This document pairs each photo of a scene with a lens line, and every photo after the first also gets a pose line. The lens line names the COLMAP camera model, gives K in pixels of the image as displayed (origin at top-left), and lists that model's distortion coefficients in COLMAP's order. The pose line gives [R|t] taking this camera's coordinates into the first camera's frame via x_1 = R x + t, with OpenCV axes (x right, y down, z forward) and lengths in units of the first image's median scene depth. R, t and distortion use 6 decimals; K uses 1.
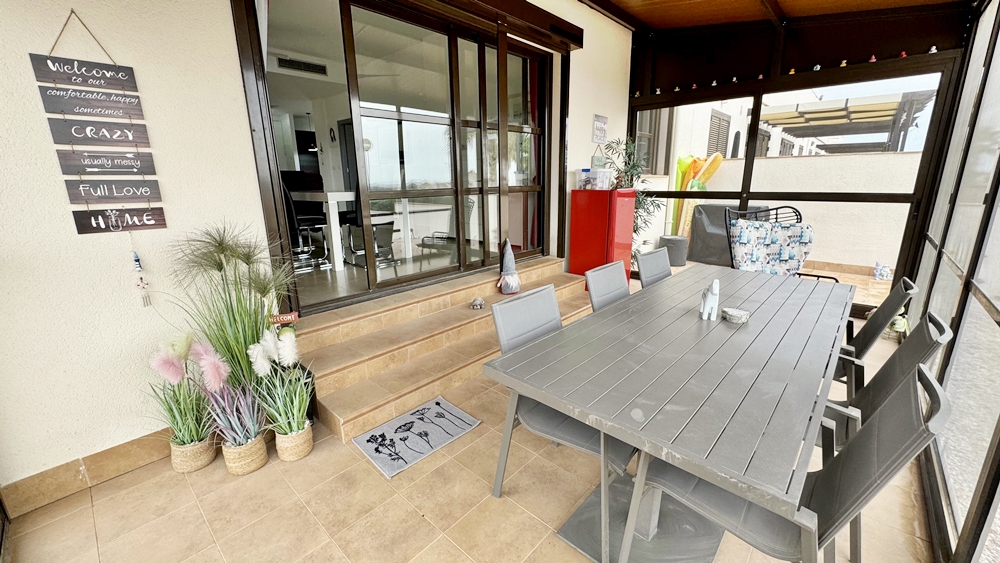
lens RADIAL K [[400.7, 0, 498.4], [0, 400.7, 283.4], [0, 0, 1]] dist [0.002950, 0.000386]
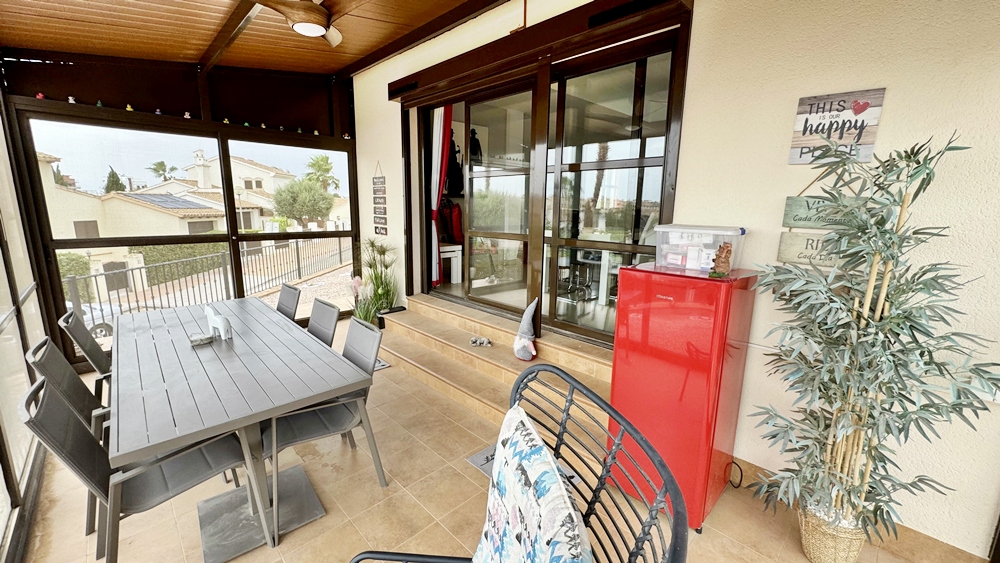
lens RADIAL K [[400.7, 0, 496.9], [0, 400.7, 276.4], [0, 0, 1]] dist [0.002950, 0.000386]
pose [[-0.063653, 0.197447, -0.978245, 1.045302], [-0.255866, 0.944239, 0.207232, -0.378861], [0.964614, 0.263490, -0.009584, 1.118101]]
